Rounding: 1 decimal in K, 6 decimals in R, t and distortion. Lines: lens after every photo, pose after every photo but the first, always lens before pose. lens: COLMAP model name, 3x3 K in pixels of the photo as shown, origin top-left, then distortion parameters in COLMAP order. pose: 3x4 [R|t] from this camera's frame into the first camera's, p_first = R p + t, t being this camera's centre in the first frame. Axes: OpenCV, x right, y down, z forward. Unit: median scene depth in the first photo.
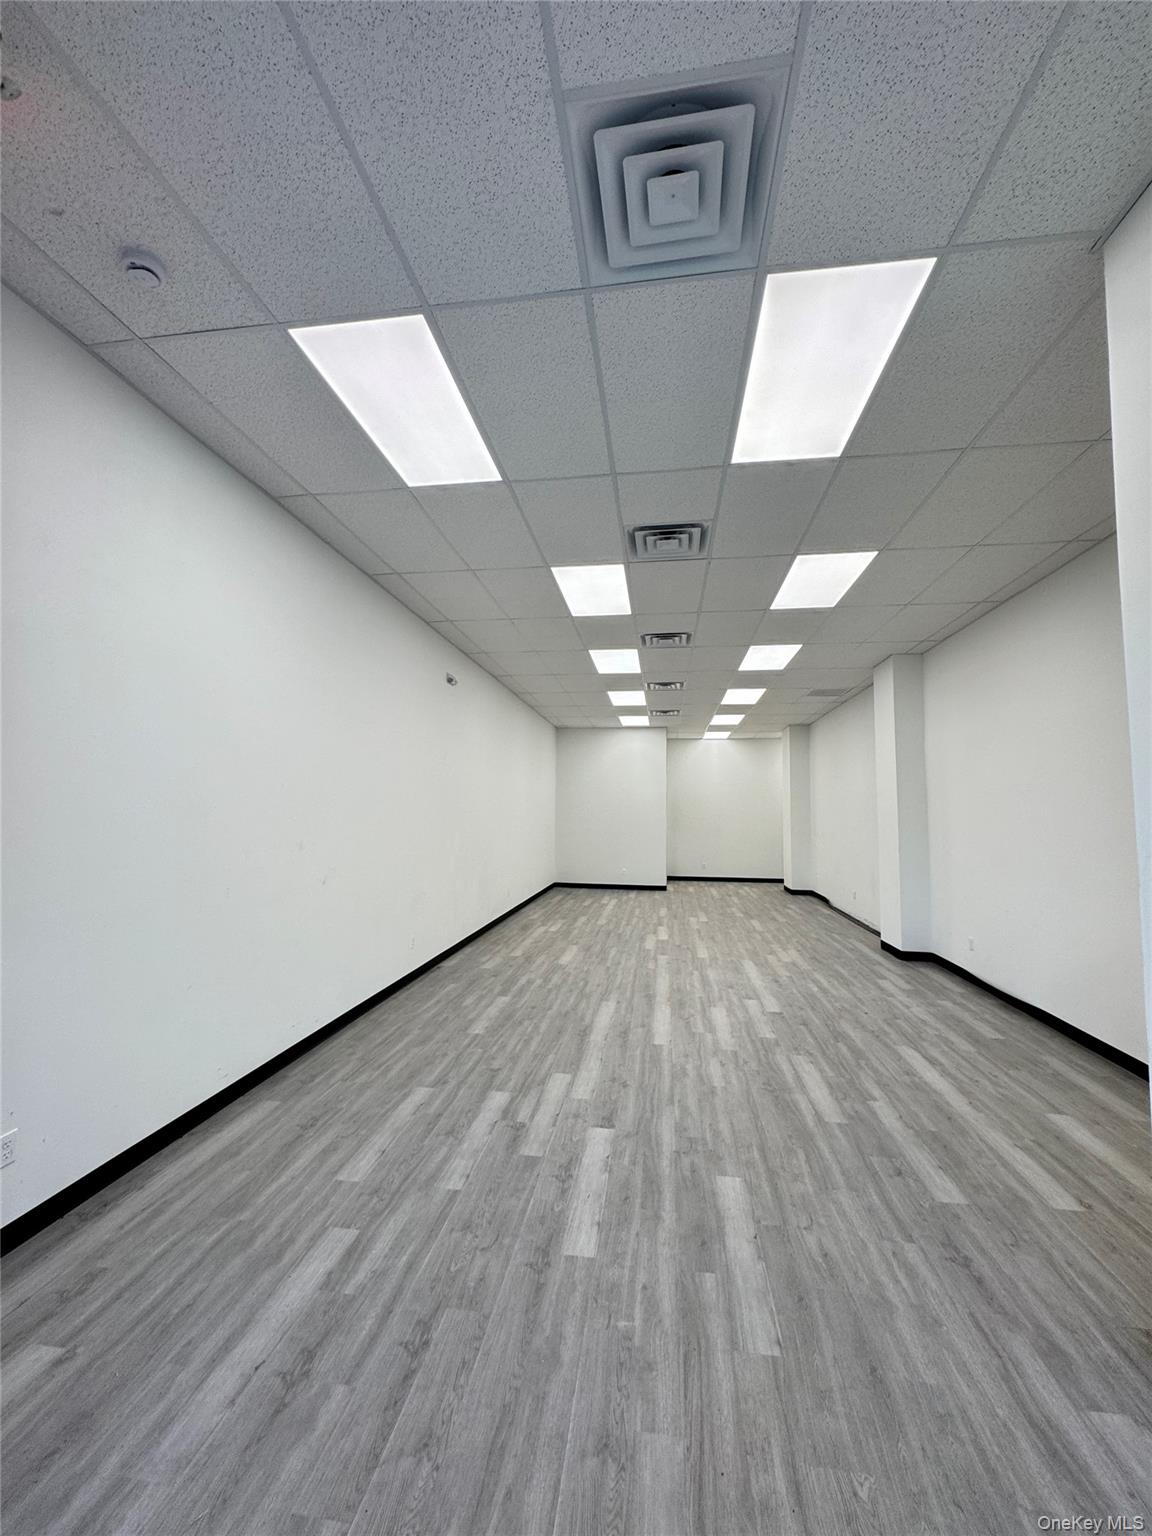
lens RADIAL K [[614.4, 0, 577.3], [0, 614.4, 756.2], [0, 0, 1]] dist [-0.002261, 0.001287]
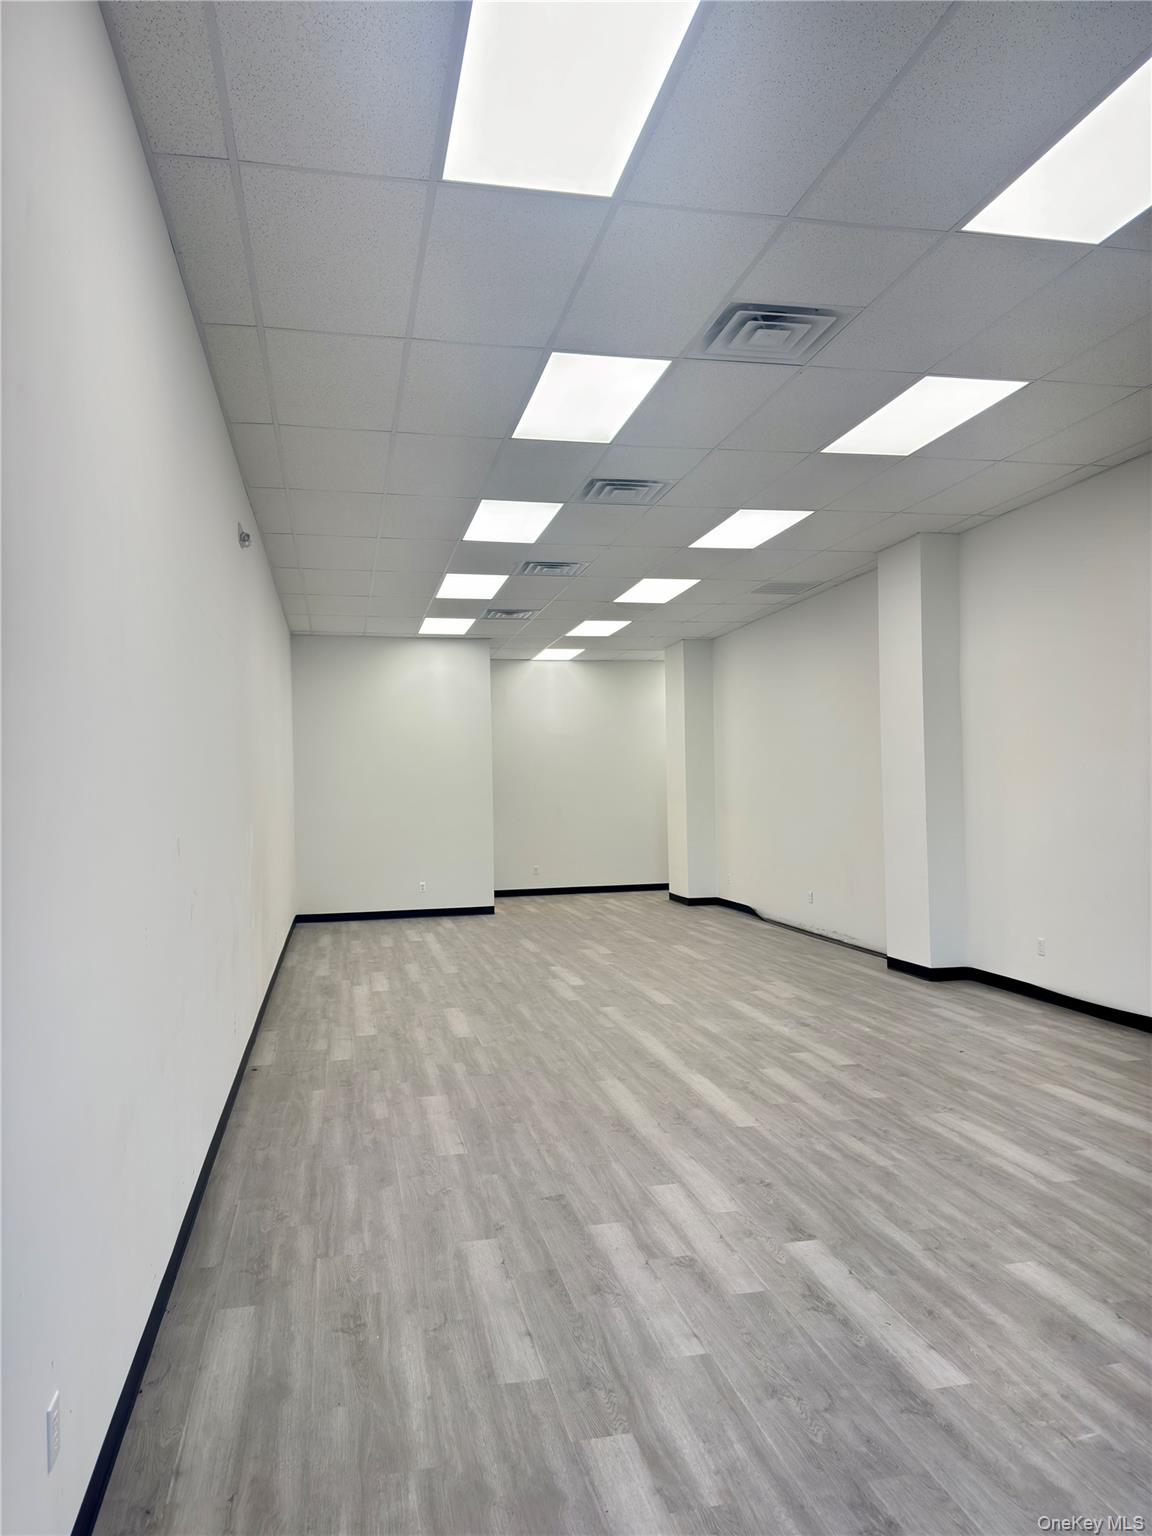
lens RADIAL K [[1088.8, 0, 570.8], [0, 1088.8, 755.6], [0, 0, 1]] dist [0.049042, -0.051901]
pose [[0.936878, -0.019413, 0.349117, -0.442127], [-0.001408, 0.998240, 0.059289, 0.011734], [-0.349654, -0.056038, 0.935202, 0.009068]]
